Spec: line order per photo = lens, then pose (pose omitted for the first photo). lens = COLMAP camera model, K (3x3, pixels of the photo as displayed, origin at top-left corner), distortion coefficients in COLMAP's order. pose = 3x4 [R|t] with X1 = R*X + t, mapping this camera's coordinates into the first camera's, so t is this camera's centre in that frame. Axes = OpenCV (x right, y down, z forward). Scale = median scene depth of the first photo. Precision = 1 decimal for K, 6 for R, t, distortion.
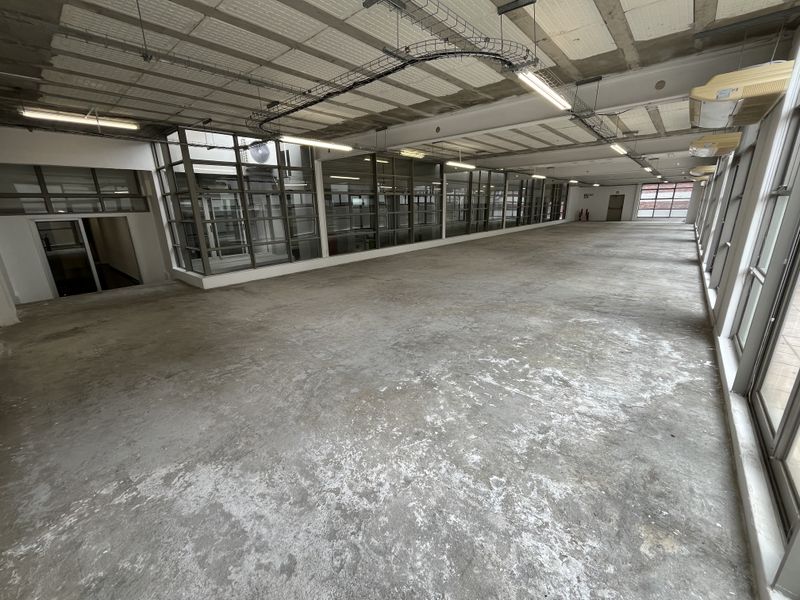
lens RADIAL K [[324.4, 0, 397.2], [0, 324.4, 299.5], [0, 0, 1]] dist [-0.003194, 0.000012]
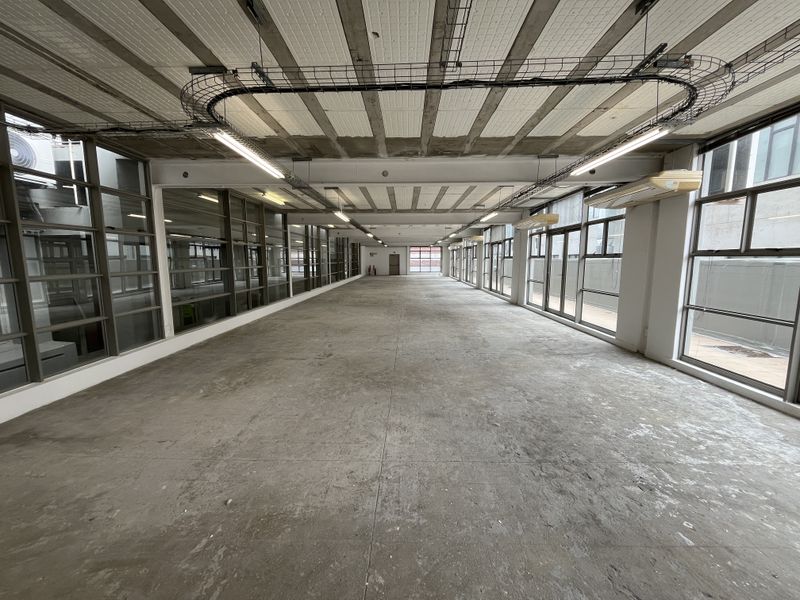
lens RADIAL K [[324.4, 0, 399.6], [0, 324.4, 299.9], [0, 0, 1]] dist [-0.003194, 0.000012]
pose [[0.771576, -0.058815, 0.633412, -0.468437], [0.161981, 0.981061, -0.106218, -0.111778], [-0.615168, 0.184556, 0.766490, 0.434546]]
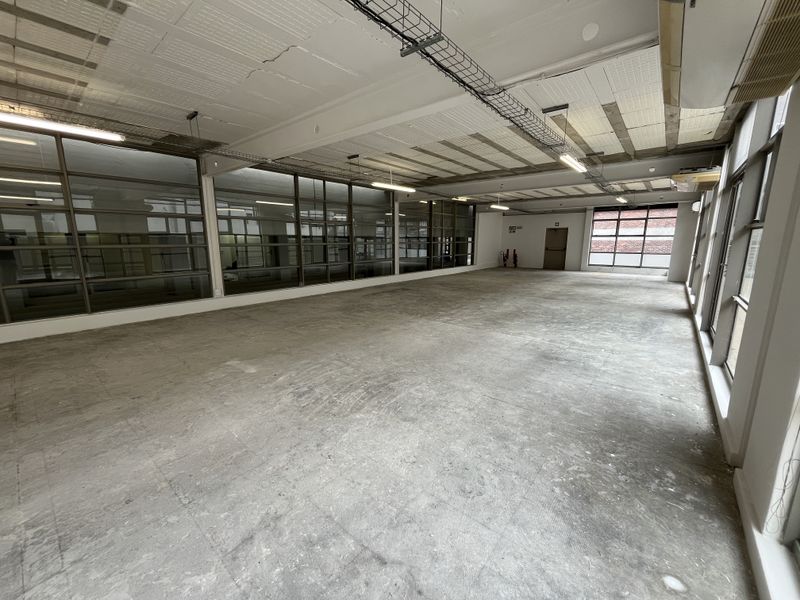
lens RADIAL K [[324.4, 0, 398.0], [0, 324.4, 295.1], [0, 0, 1]] dist [-0.003194, 0.000012]
pose [[0.999543, 0.025741, 0.015862, 1.959858], [-0.023973, 0.994391, -0.103015, -0.663396], [-0.018425, 0.102587, 0.994553, 2.148924]]
